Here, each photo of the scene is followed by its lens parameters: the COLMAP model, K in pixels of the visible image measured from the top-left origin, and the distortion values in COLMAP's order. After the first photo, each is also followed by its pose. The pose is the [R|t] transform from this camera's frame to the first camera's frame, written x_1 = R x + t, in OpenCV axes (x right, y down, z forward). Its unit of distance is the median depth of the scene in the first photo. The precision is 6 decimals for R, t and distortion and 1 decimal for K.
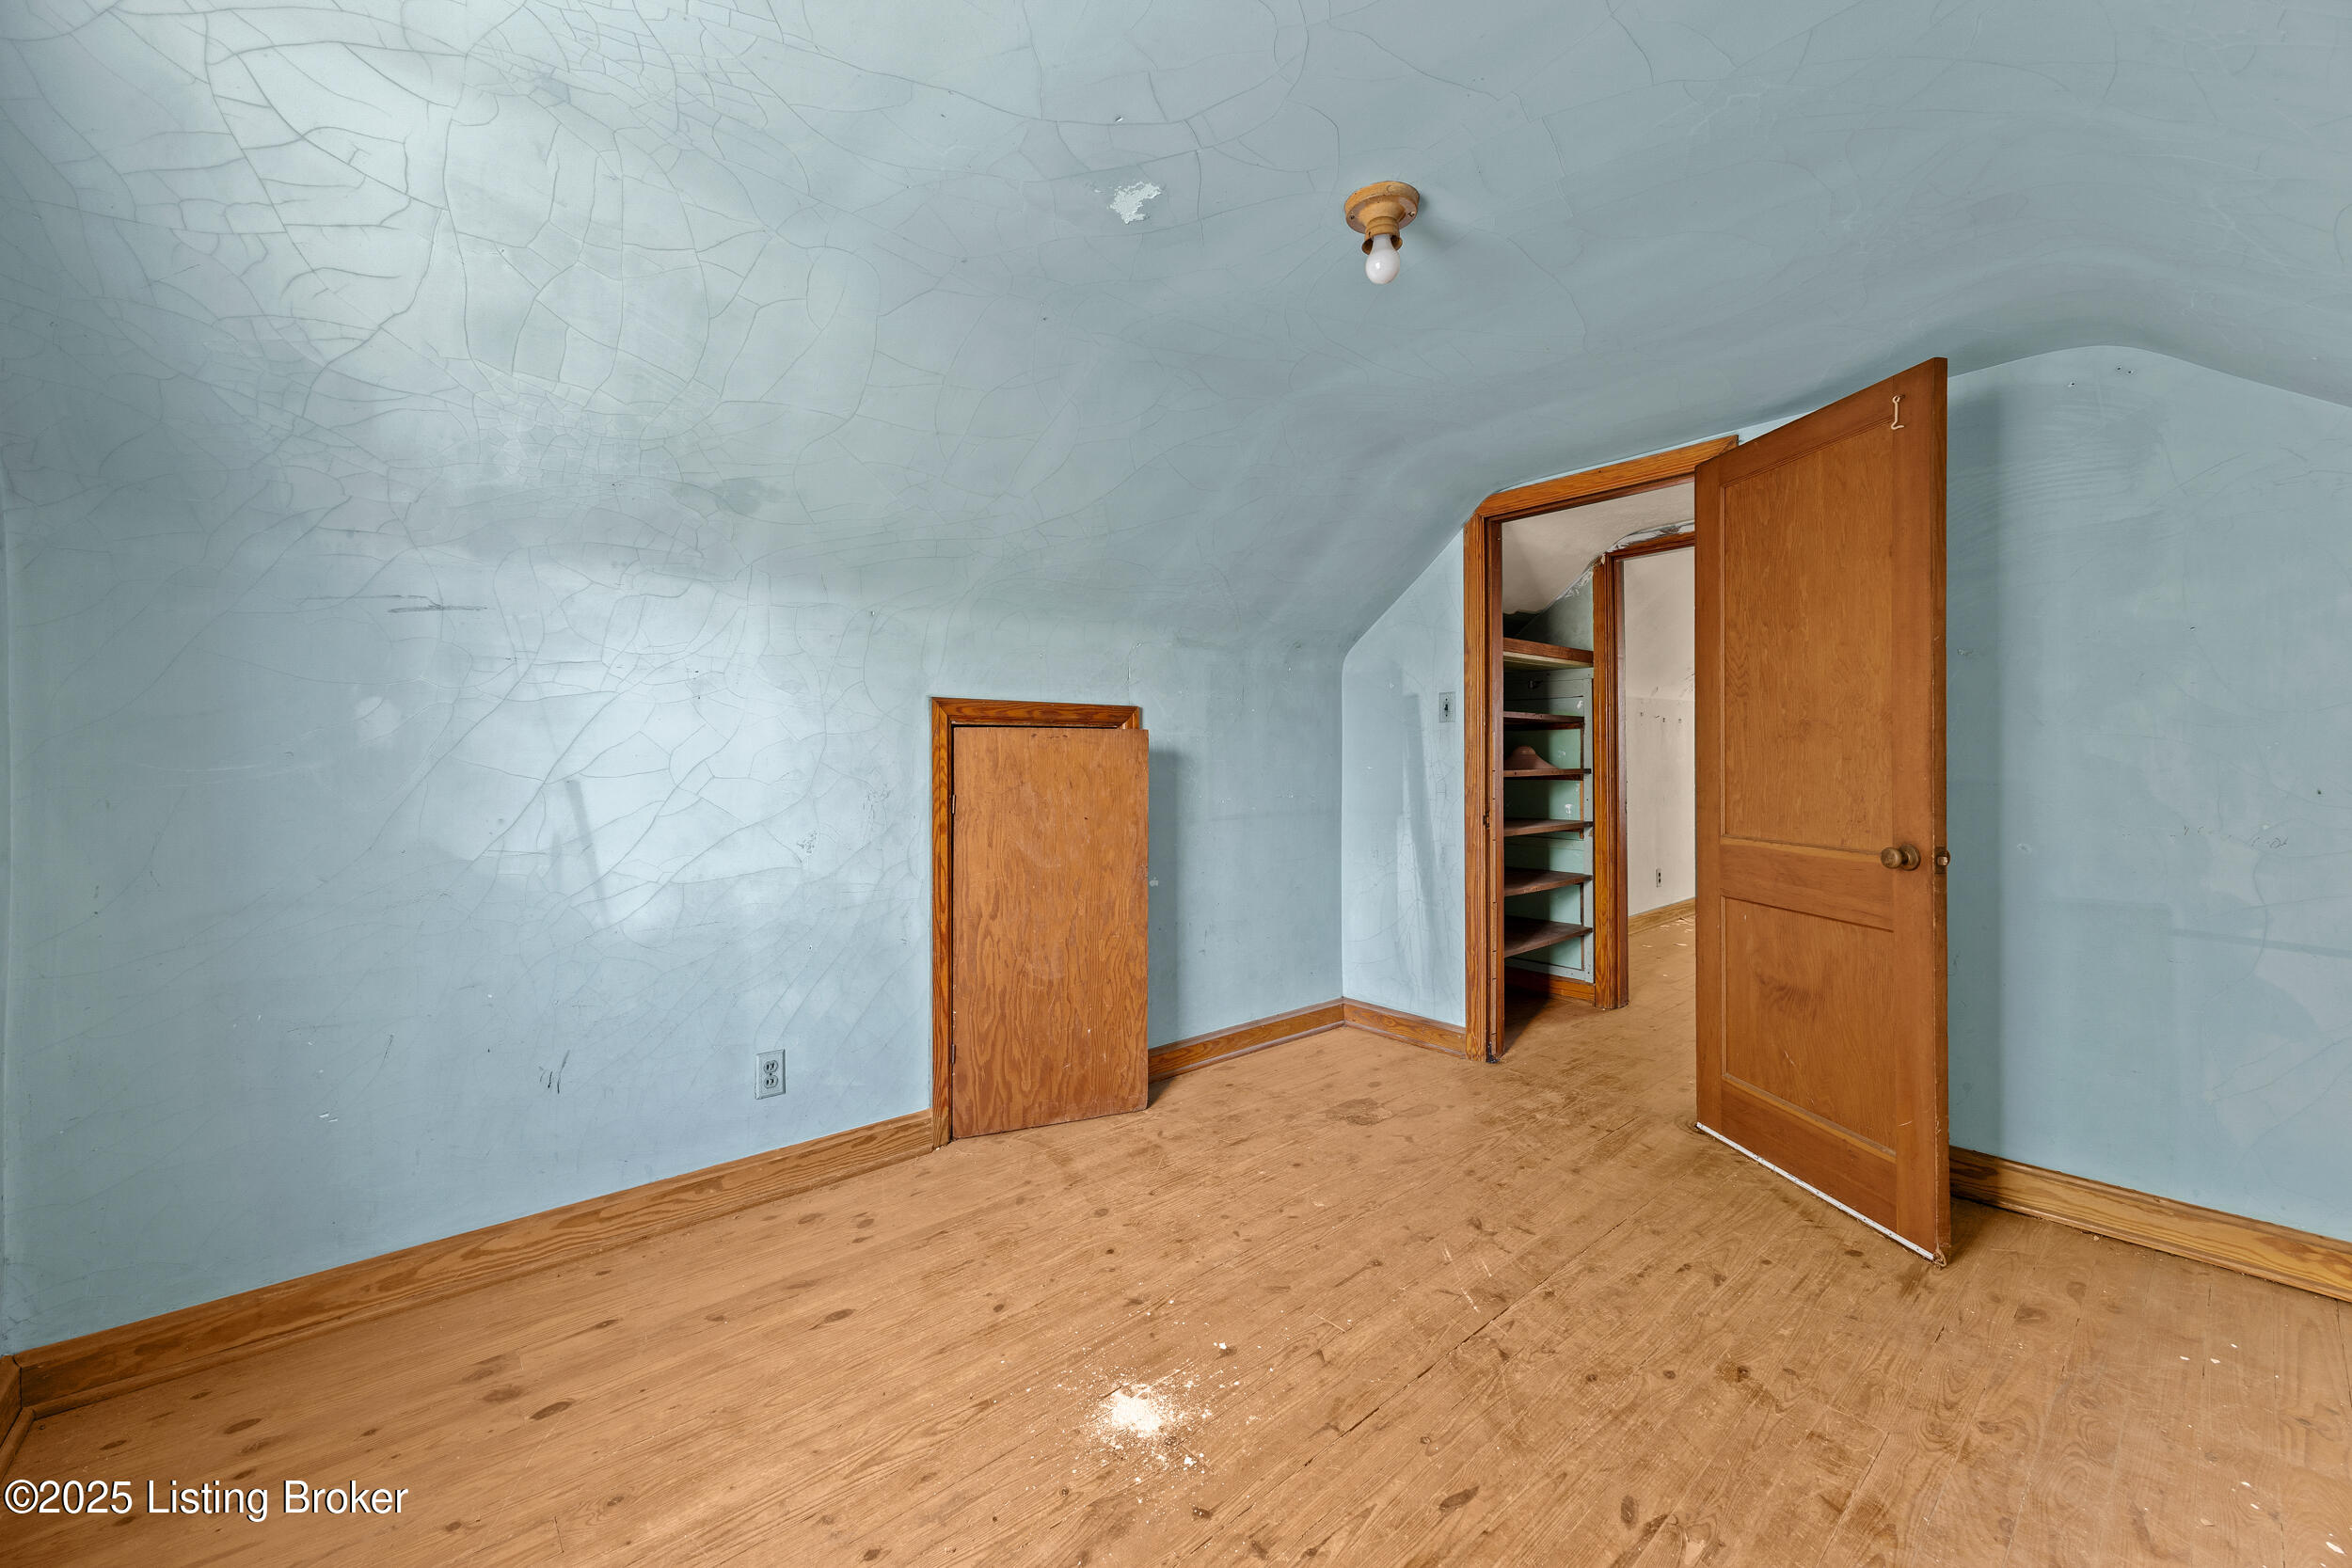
lens RADIAL K [[914.5, 0, 1180.3], [0, 914.5, 760.3], [0, 0, 1]] dist [0.014731, -0.000173]
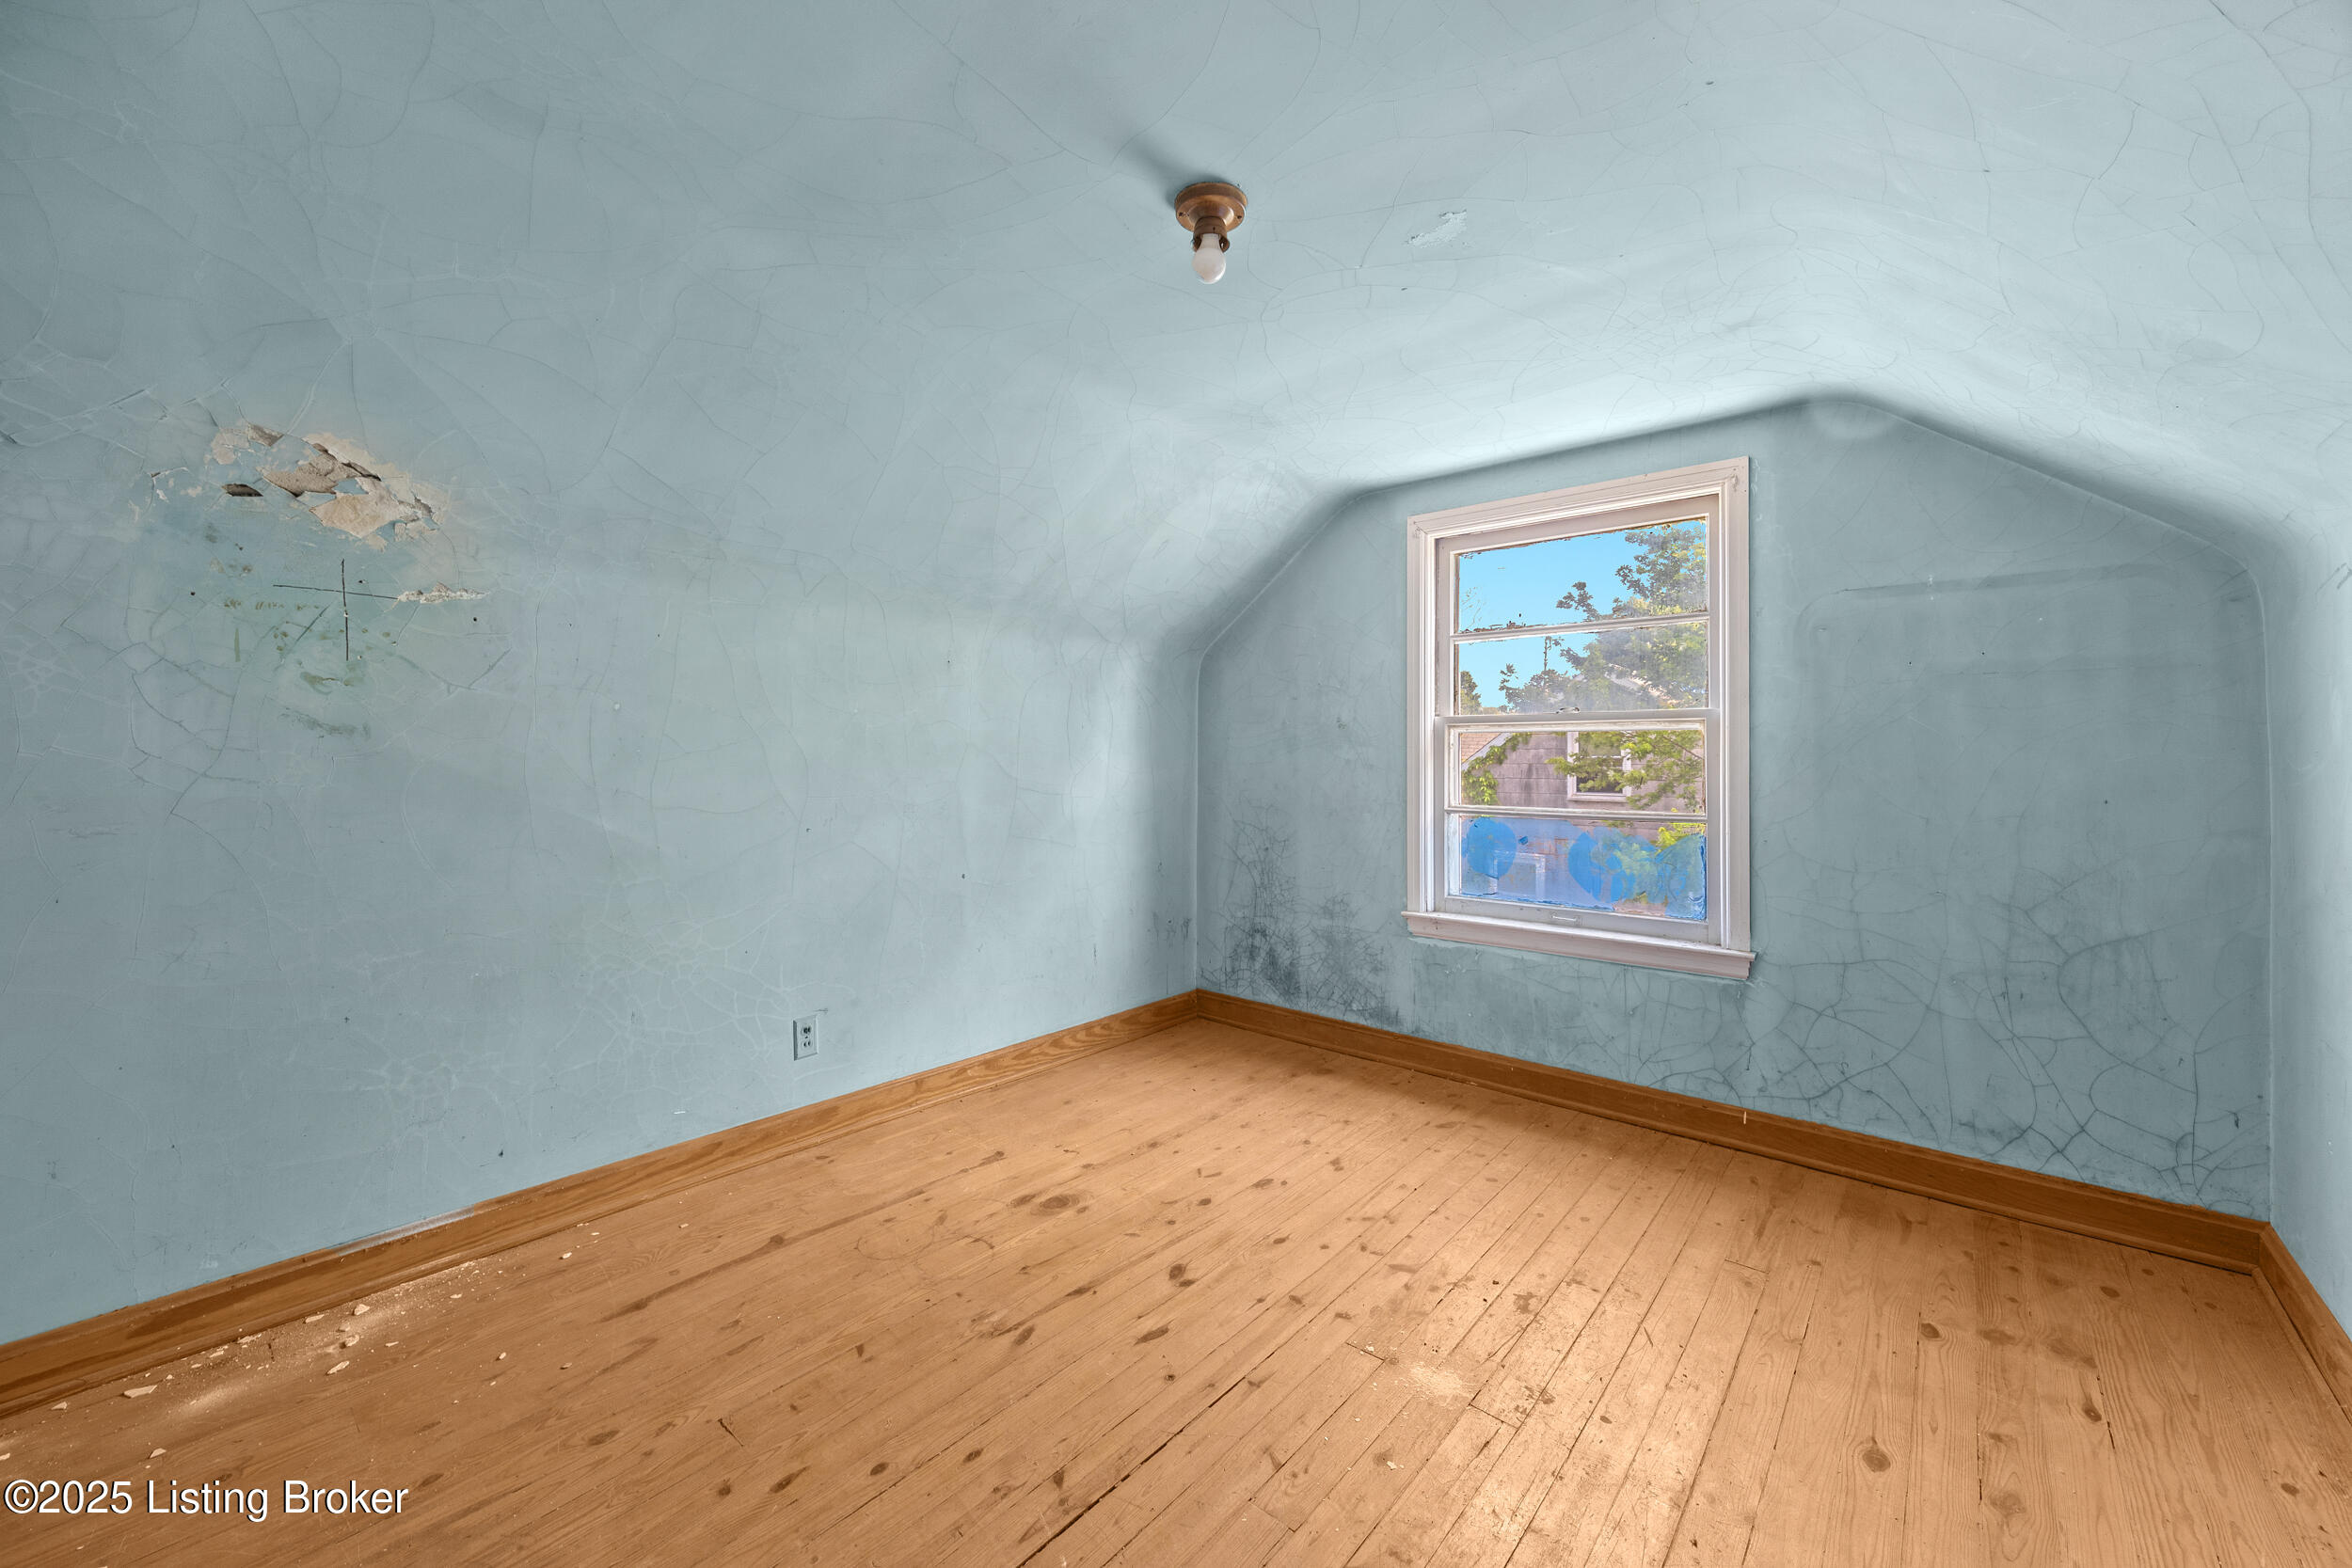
lens RADIAL K [[914.5, 0, 1180.3], [0, 914.5, 760.3], [0, 0, 1]] dist [0.014731, -0.000173]
pose [[-0.989144, -0.000408, -0.146949, 0.404912], [-0.000044, 0.999997, -0.002486, 0.004638], [0.146950, -0.002453, -0.989141, 2.033228]]
